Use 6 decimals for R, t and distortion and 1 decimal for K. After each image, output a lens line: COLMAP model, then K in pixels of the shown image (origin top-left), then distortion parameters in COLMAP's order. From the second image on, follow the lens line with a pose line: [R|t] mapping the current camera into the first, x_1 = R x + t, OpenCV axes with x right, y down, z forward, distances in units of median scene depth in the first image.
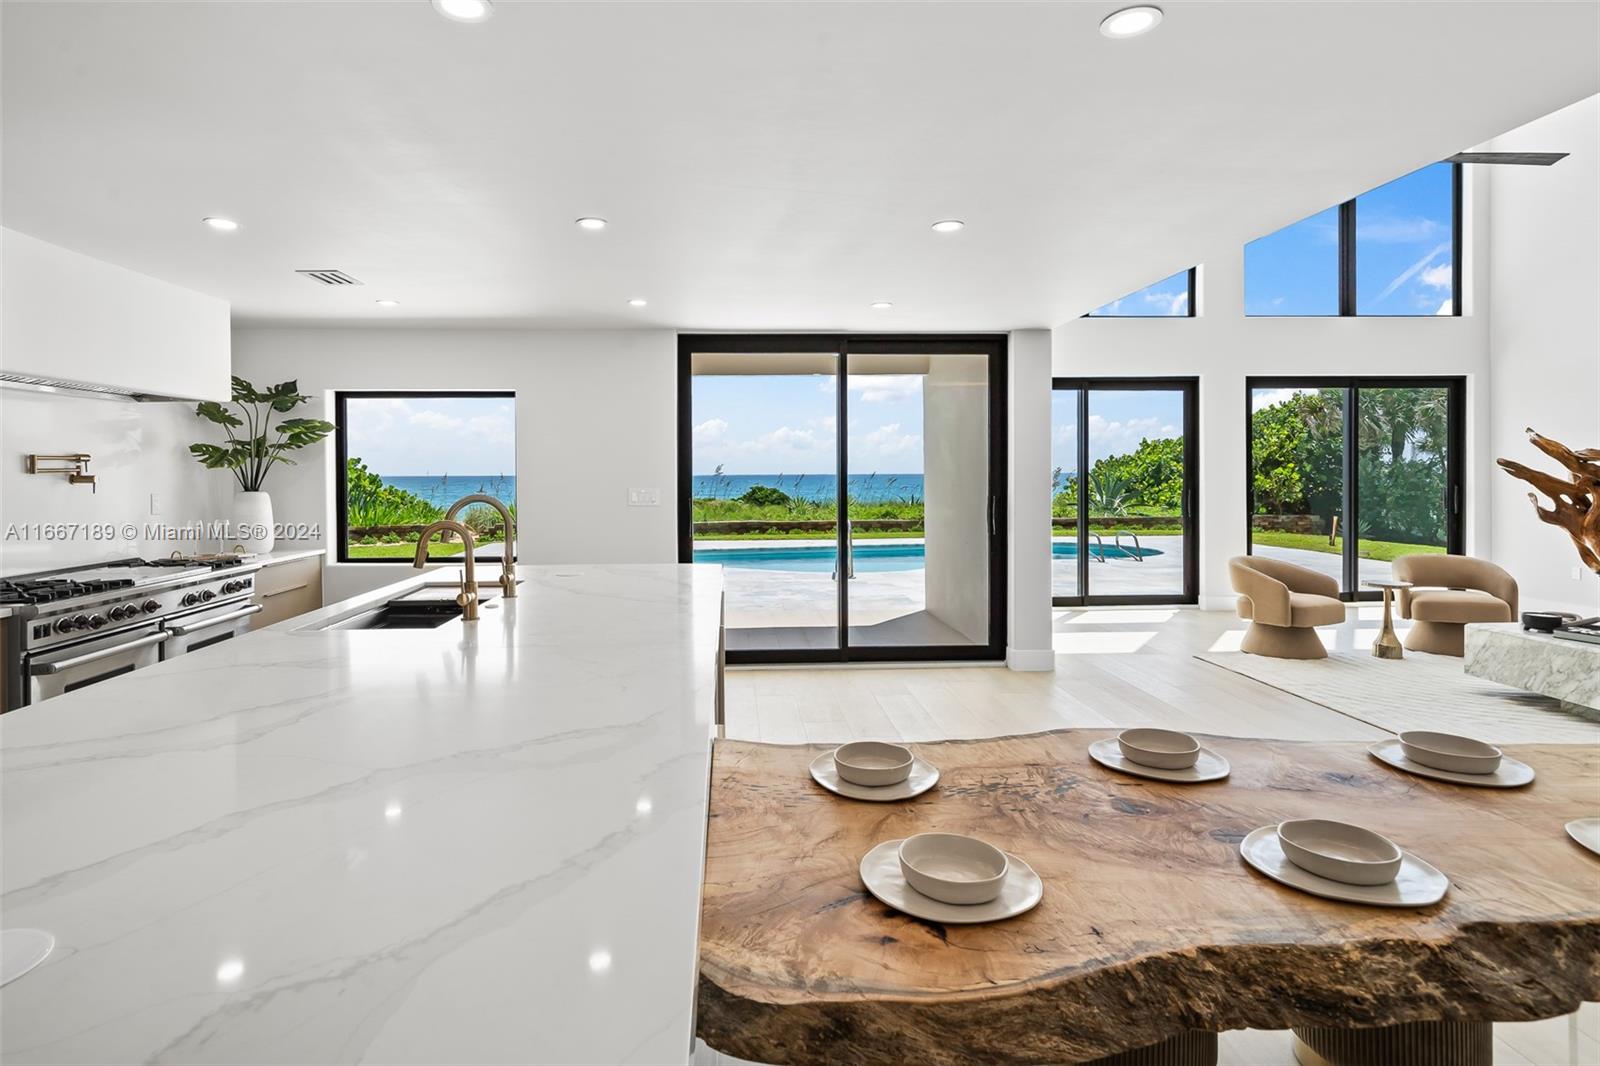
lens RADIAL K [[812.3, 0, 754.0], [0, 812.3, 477.2], [0, 0, 1]] dist [0.002749, 0.000184]
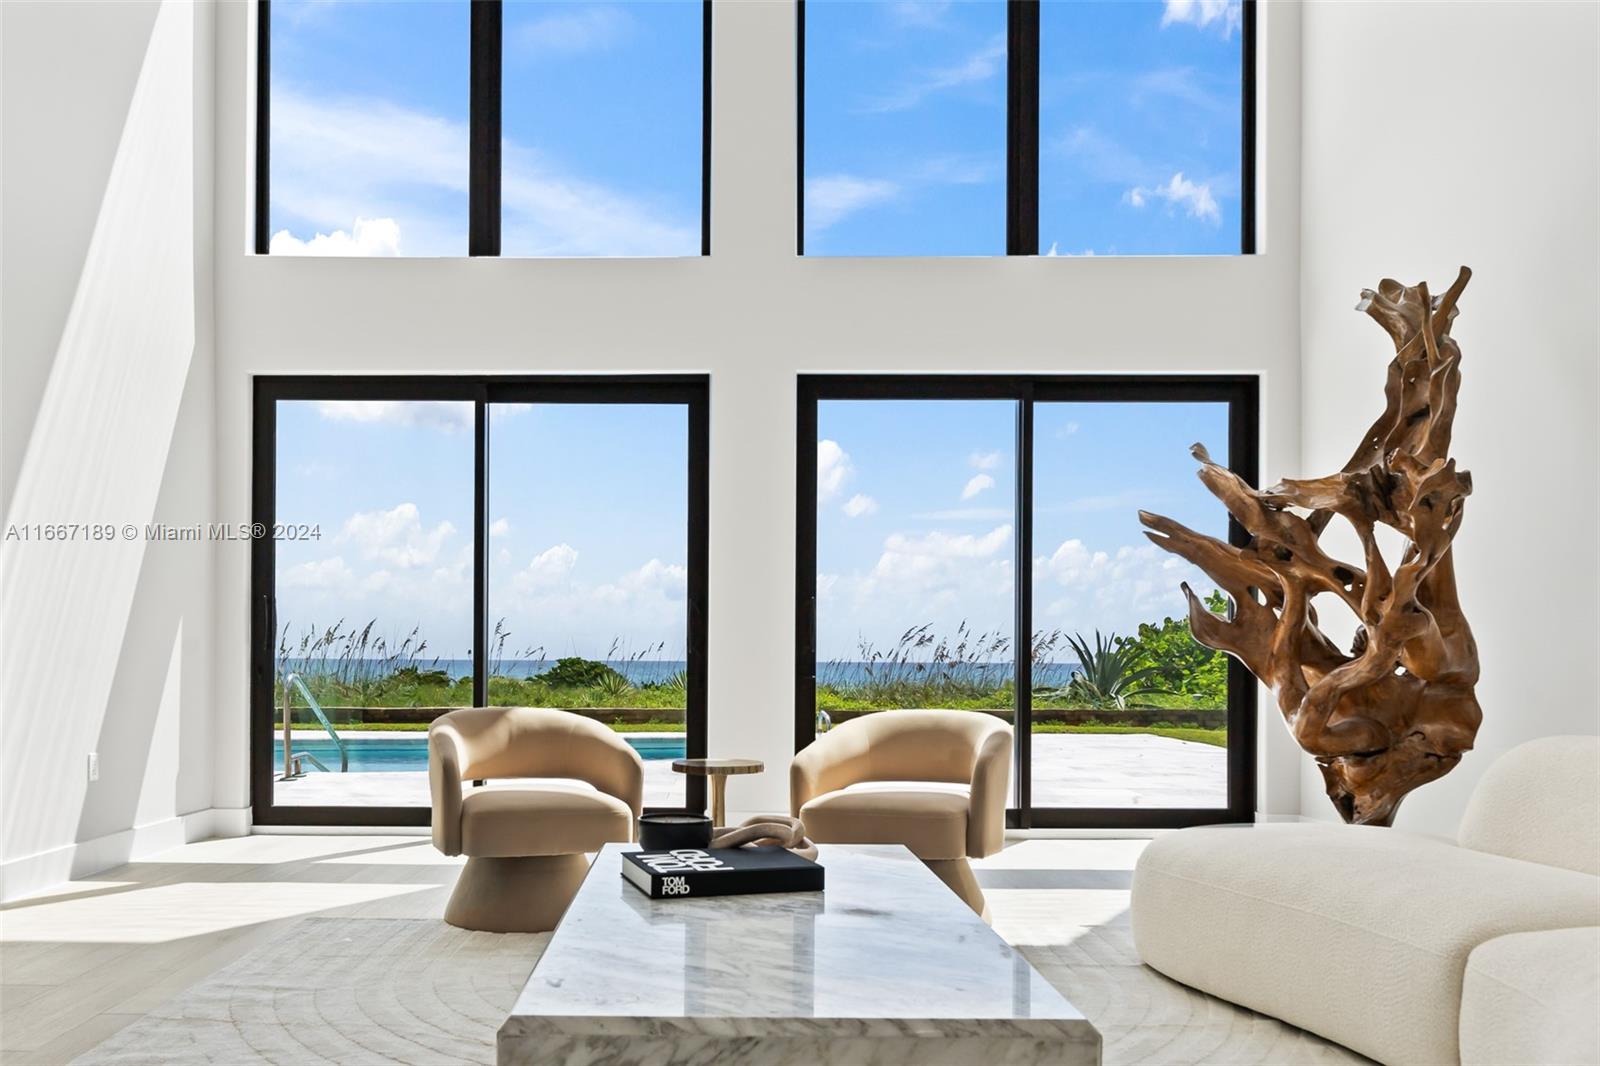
lens RADIAL K [[1212.3, 0, 711.6], [0, 1212.3, 654.4], [0, 0, 1]] dist [0.001871, -0.004677]
pose [[0.998595, 0.010910, -0.051858, 0.854451], [-0.011381, 0.999897, -0.008796, 0.081315], [0.051756, 0.009373, 0.998616, 0.363356]]
